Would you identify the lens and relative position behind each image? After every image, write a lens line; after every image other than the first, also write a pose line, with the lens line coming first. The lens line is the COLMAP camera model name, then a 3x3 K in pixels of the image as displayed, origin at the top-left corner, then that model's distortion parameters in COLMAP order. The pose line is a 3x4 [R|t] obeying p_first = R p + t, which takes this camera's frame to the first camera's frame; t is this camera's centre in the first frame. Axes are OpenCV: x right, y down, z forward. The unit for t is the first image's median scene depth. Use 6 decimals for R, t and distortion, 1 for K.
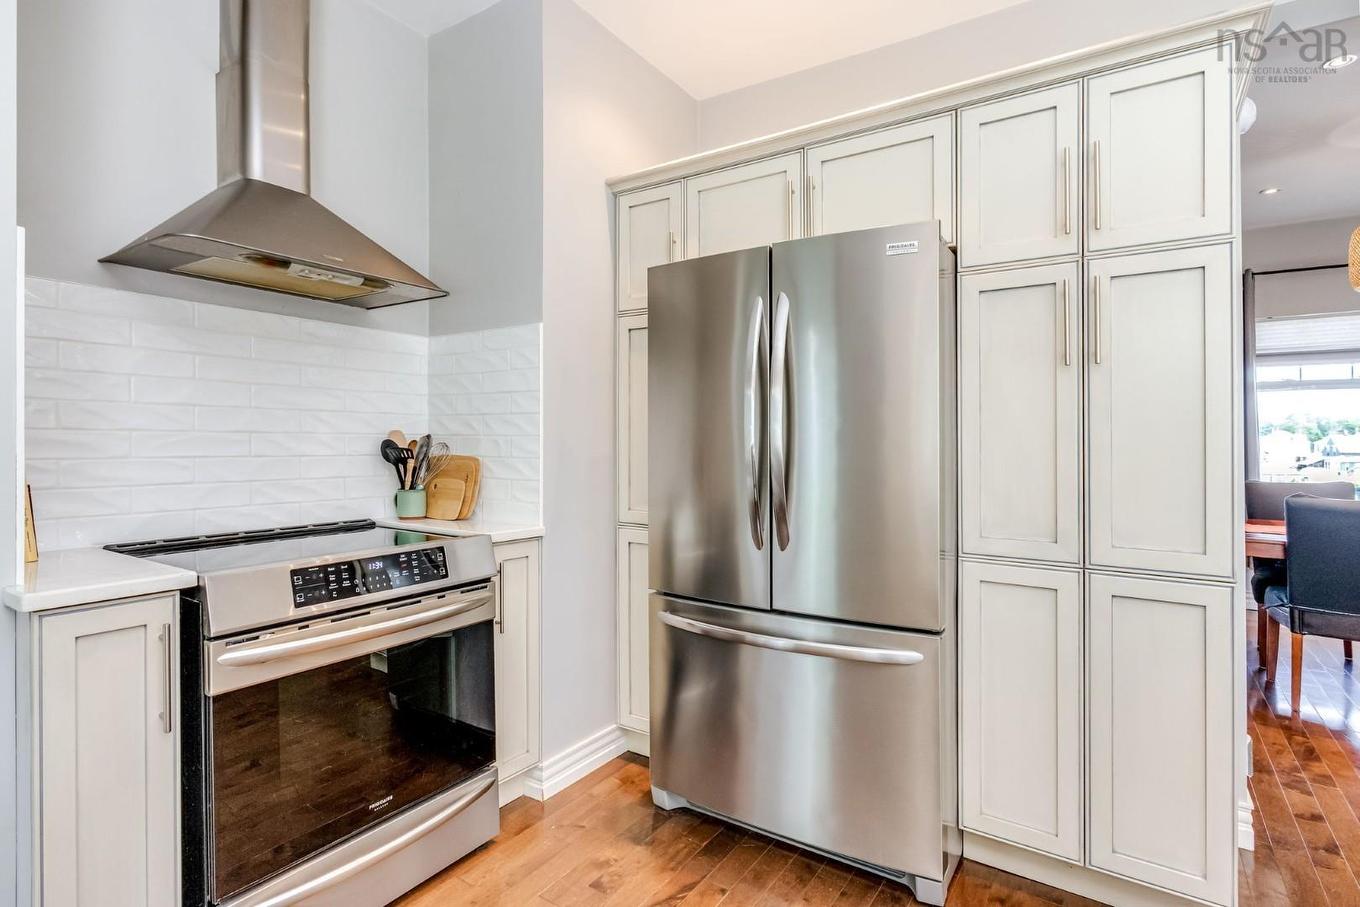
lens RADIAL K [[670.9, 0, 673.5], [0, 670.9, 443.0], [0, 0, 1]] dist [0.000648, 0.000138]
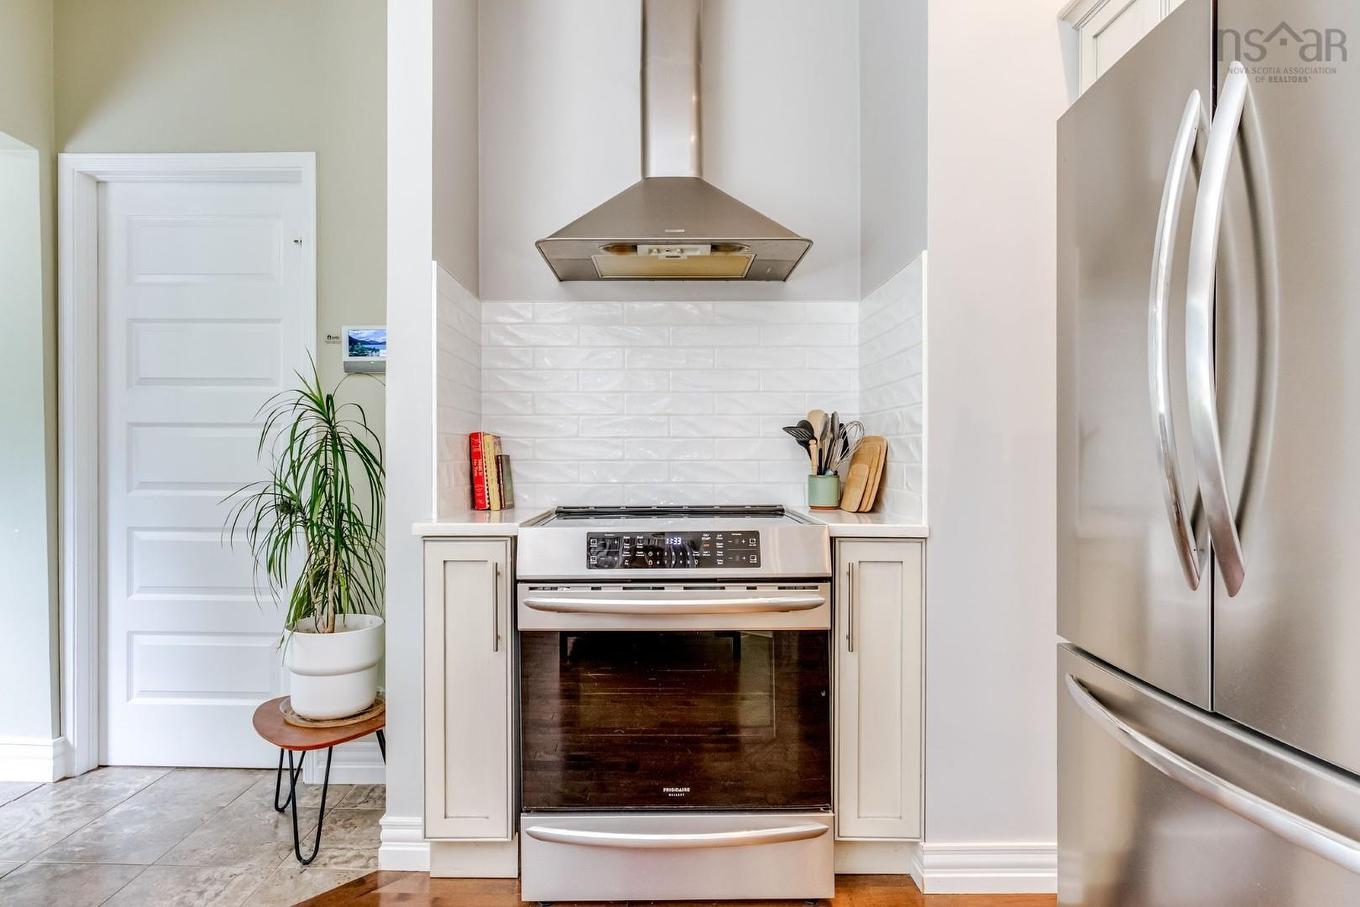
lens RADIAL K [[722.7, 0, 668.7], [0, 722.7, 461.7], [0, 0, 1]] dist [0.000459, 0.000785]
pose [[0.566797, 0.001179, -0.823856, 0.363138], [0.003884, 0.999984, 0.004103, 0.060208], [0.823848, -0.005526, 0.566784, 0.376093]]
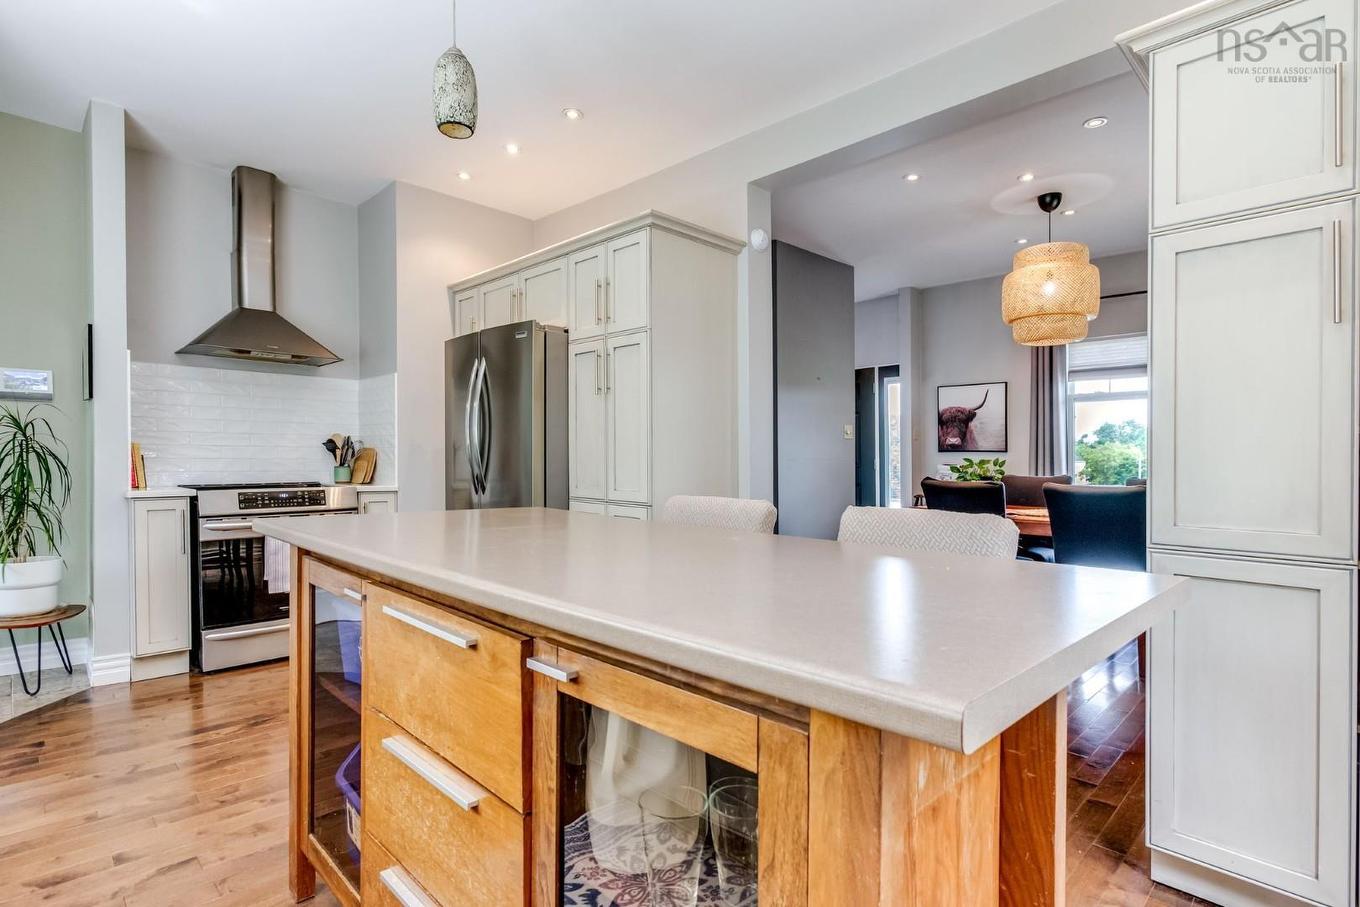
lens RADIAL K [[670.9, 0, 669.2], [0, 670.9, 469.7], [0, 0, 1]] dist [0.000648, 0.000138]
pose [[0.980324, 0.002724, -0.197376, 1.059663], [0.000724, 0.999848, 0.017394, 0.060359], [0.197394, -0.017195, 0.980173, -0.755315]]
